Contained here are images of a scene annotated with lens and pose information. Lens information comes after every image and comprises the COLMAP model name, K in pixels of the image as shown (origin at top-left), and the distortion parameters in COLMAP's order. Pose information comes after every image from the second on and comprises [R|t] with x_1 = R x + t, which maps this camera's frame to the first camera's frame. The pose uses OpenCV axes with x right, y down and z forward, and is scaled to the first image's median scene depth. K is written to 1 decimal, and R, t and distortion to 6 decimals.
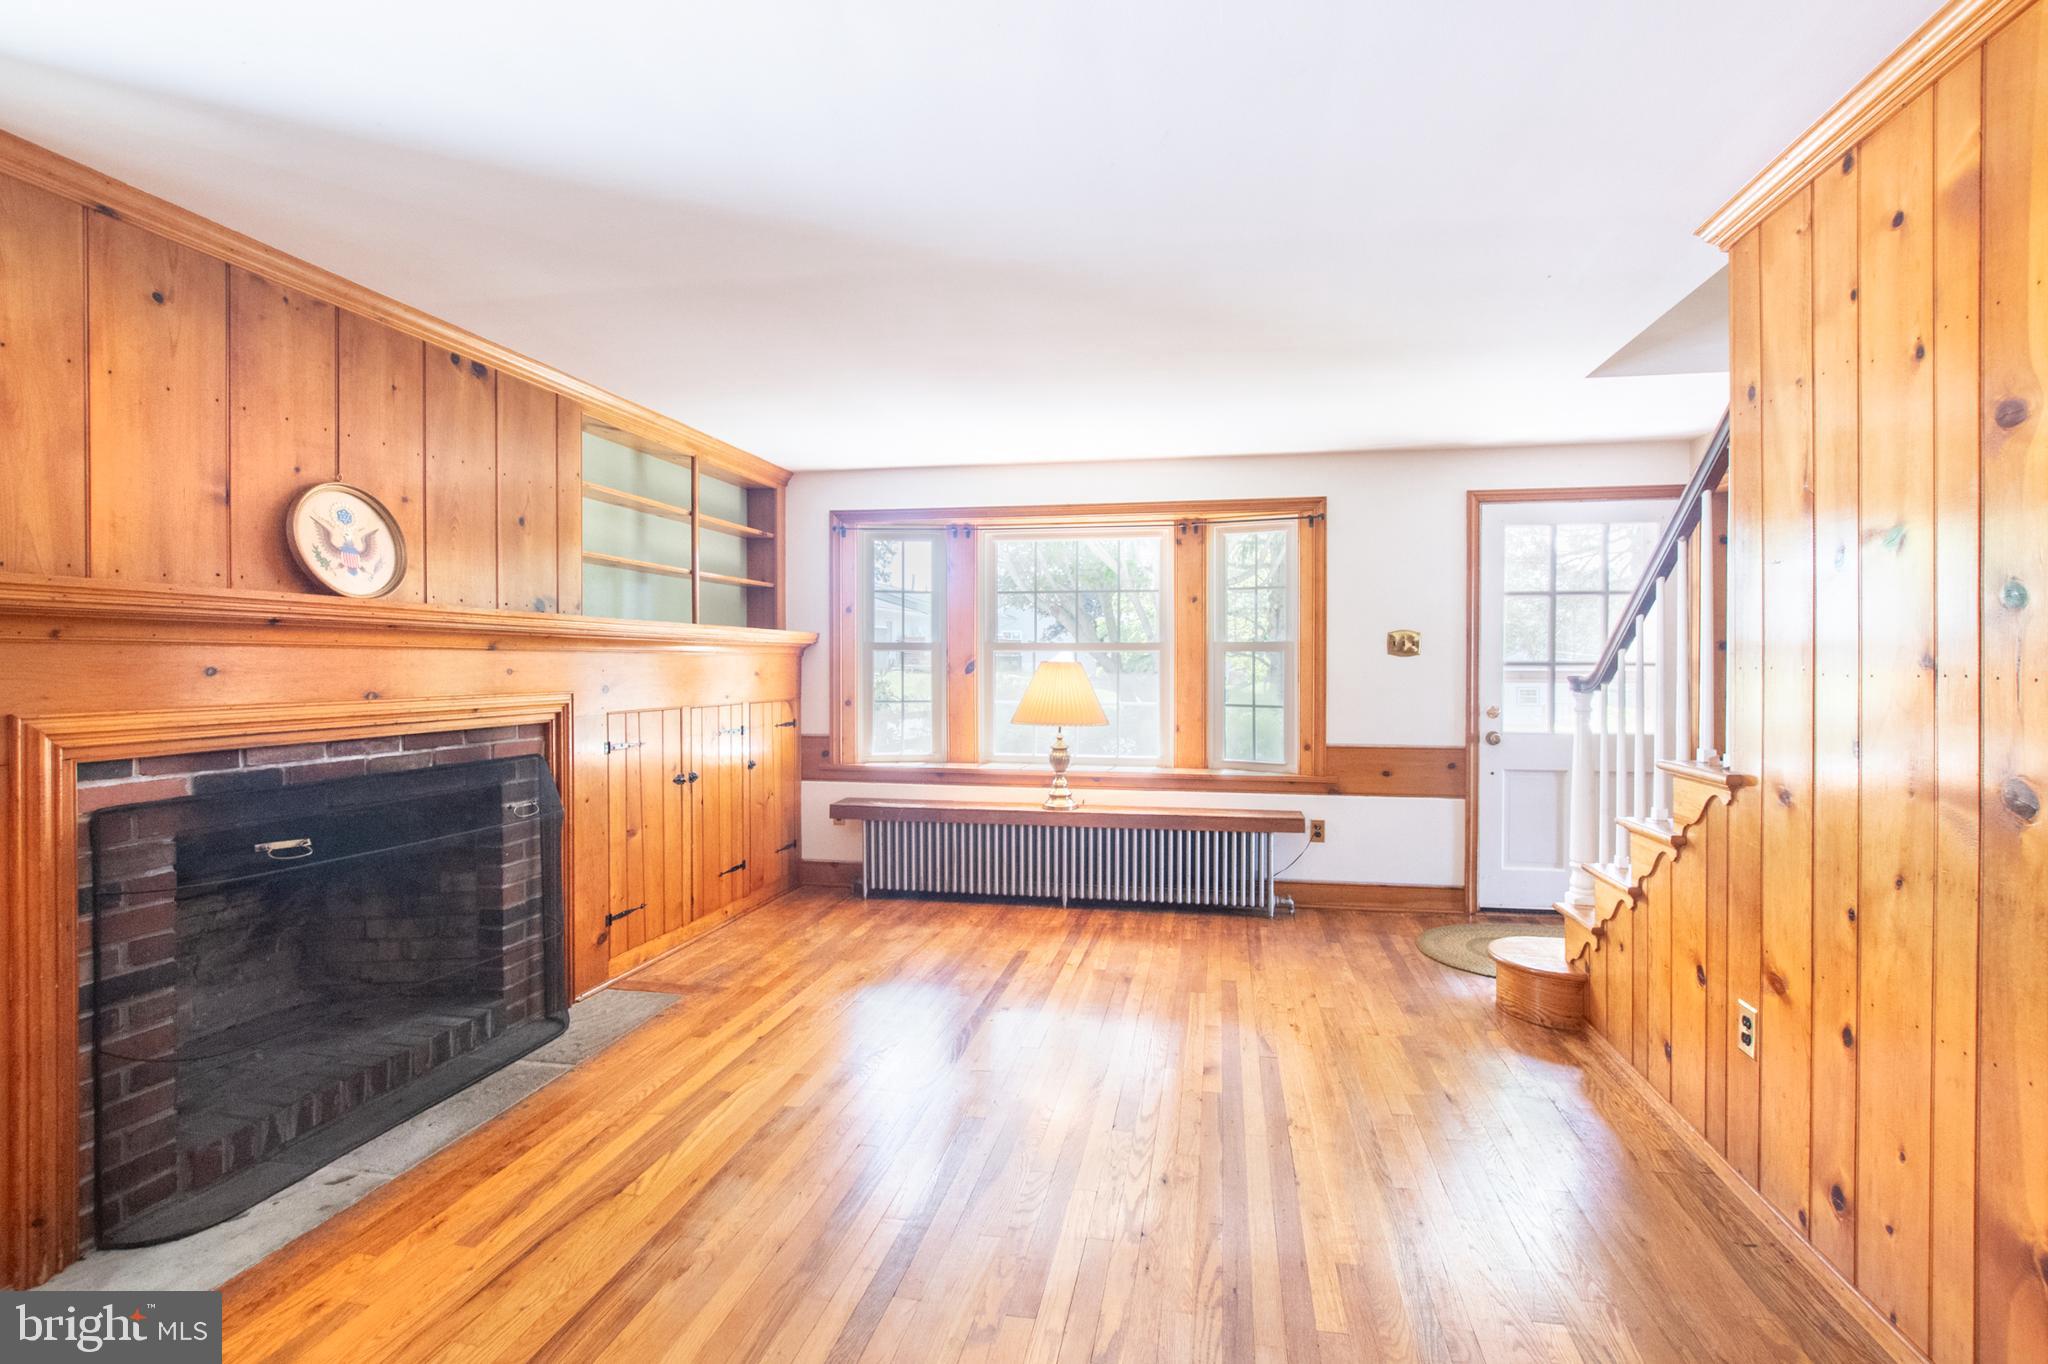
lens RADIAL K [[946.8, 0, 1032.5], [0, 946.8, 678.7], [0, 0, 1]] dist [0.000533, -0.000093]
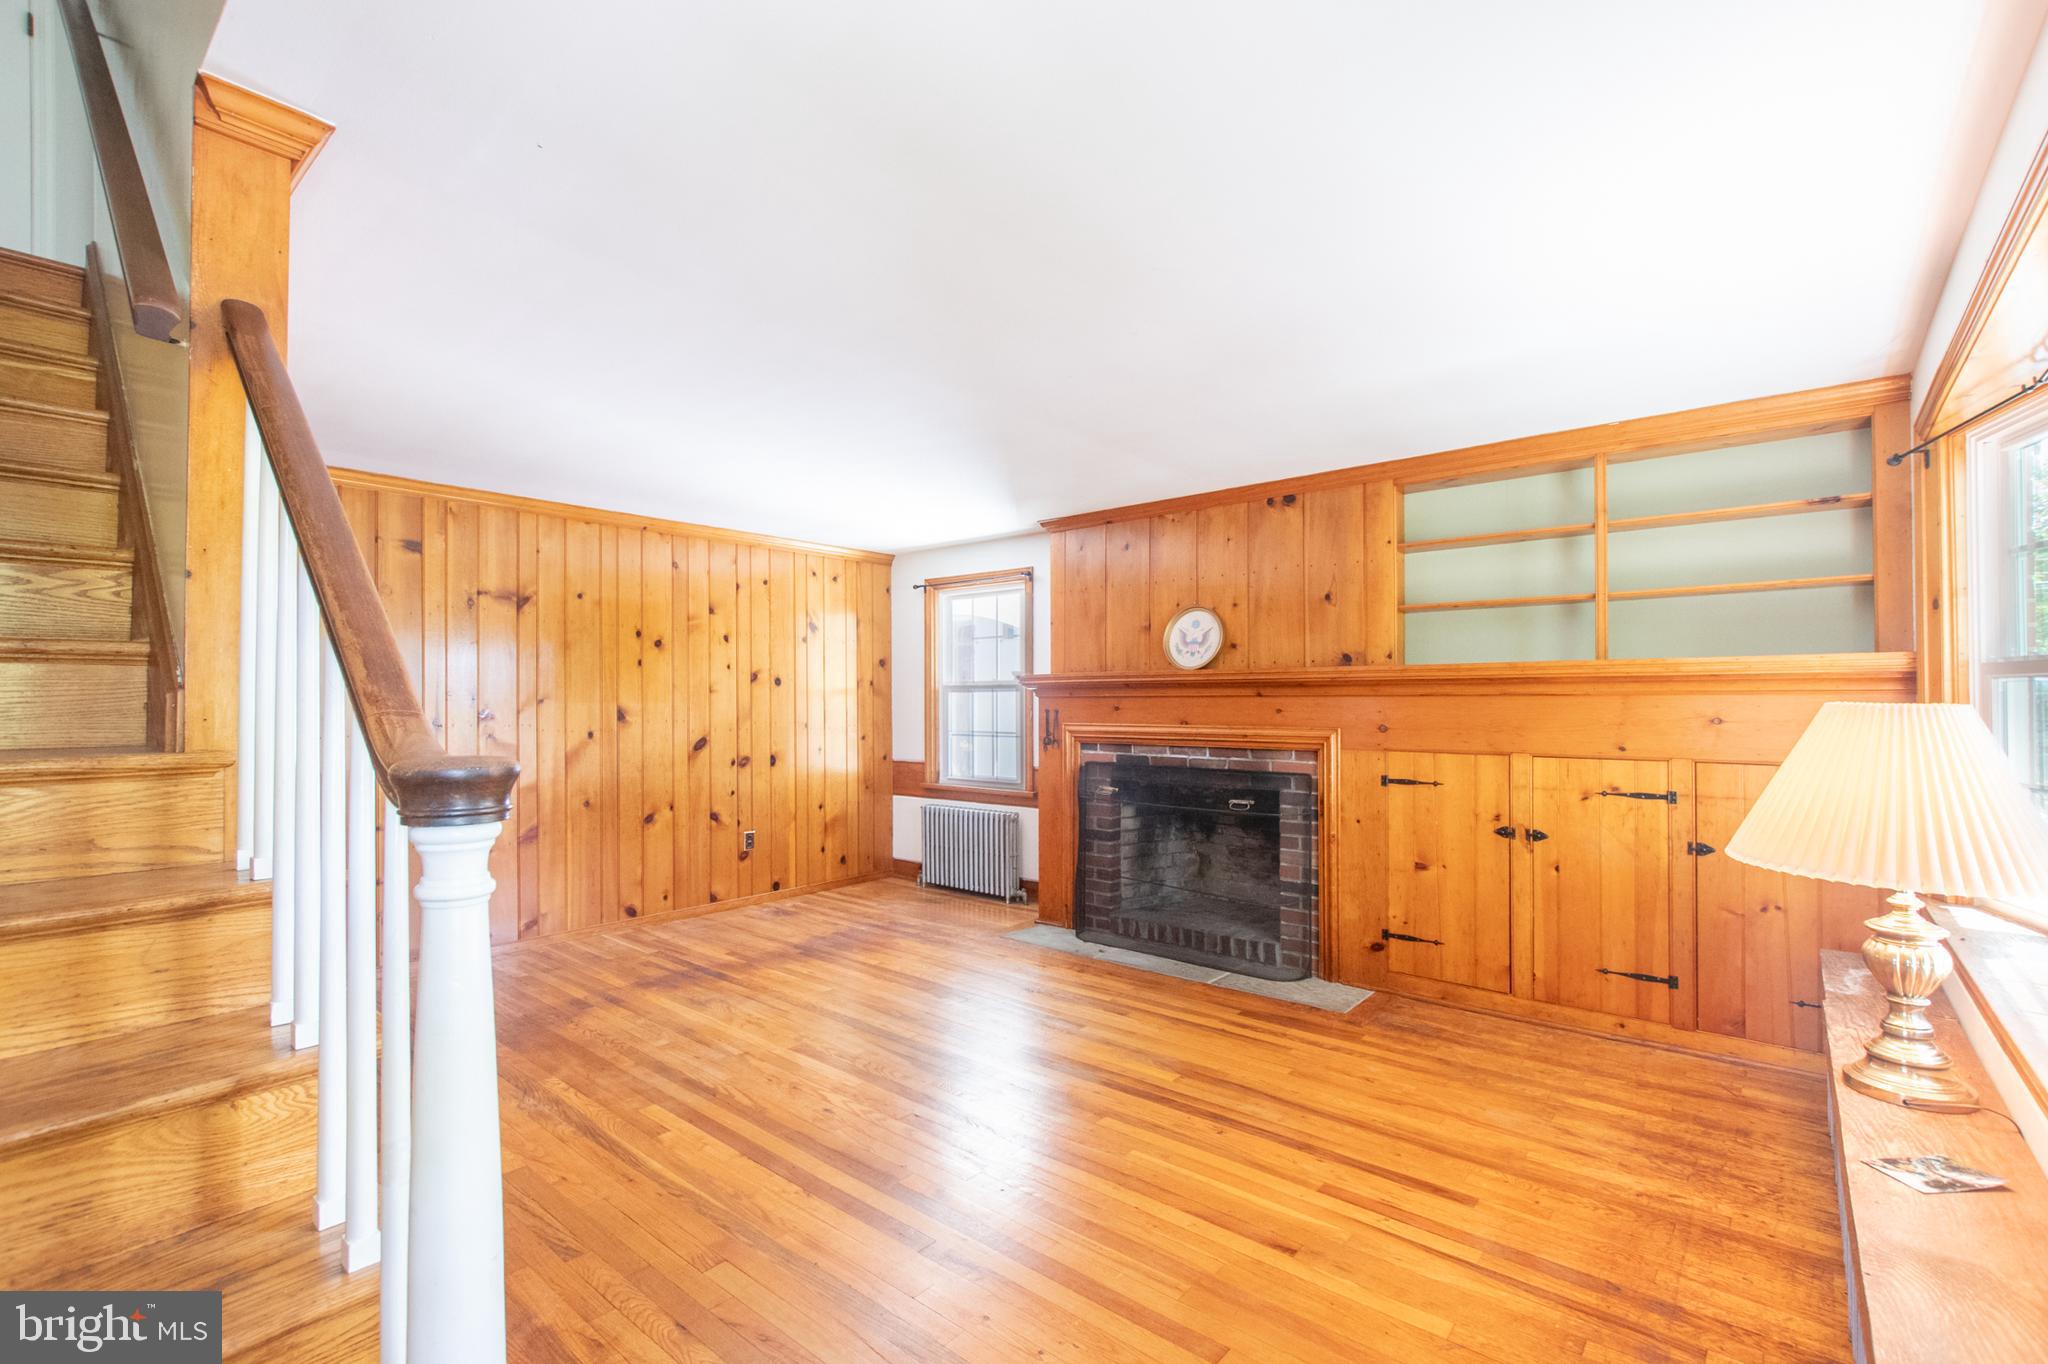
lens RADIAL K [[904.4, 0, 1033.1], [0, 904.4, 681.6], [0, 0, 1]] dist [0.000334, 0.000081]
pose [[-0.480654, -0.007192, -0.876881, 0.783849], [-0.005558, 0.999971, -0.005155, -0.041638], [0.876893, 0.002396, -0.480680, 1.293070]]
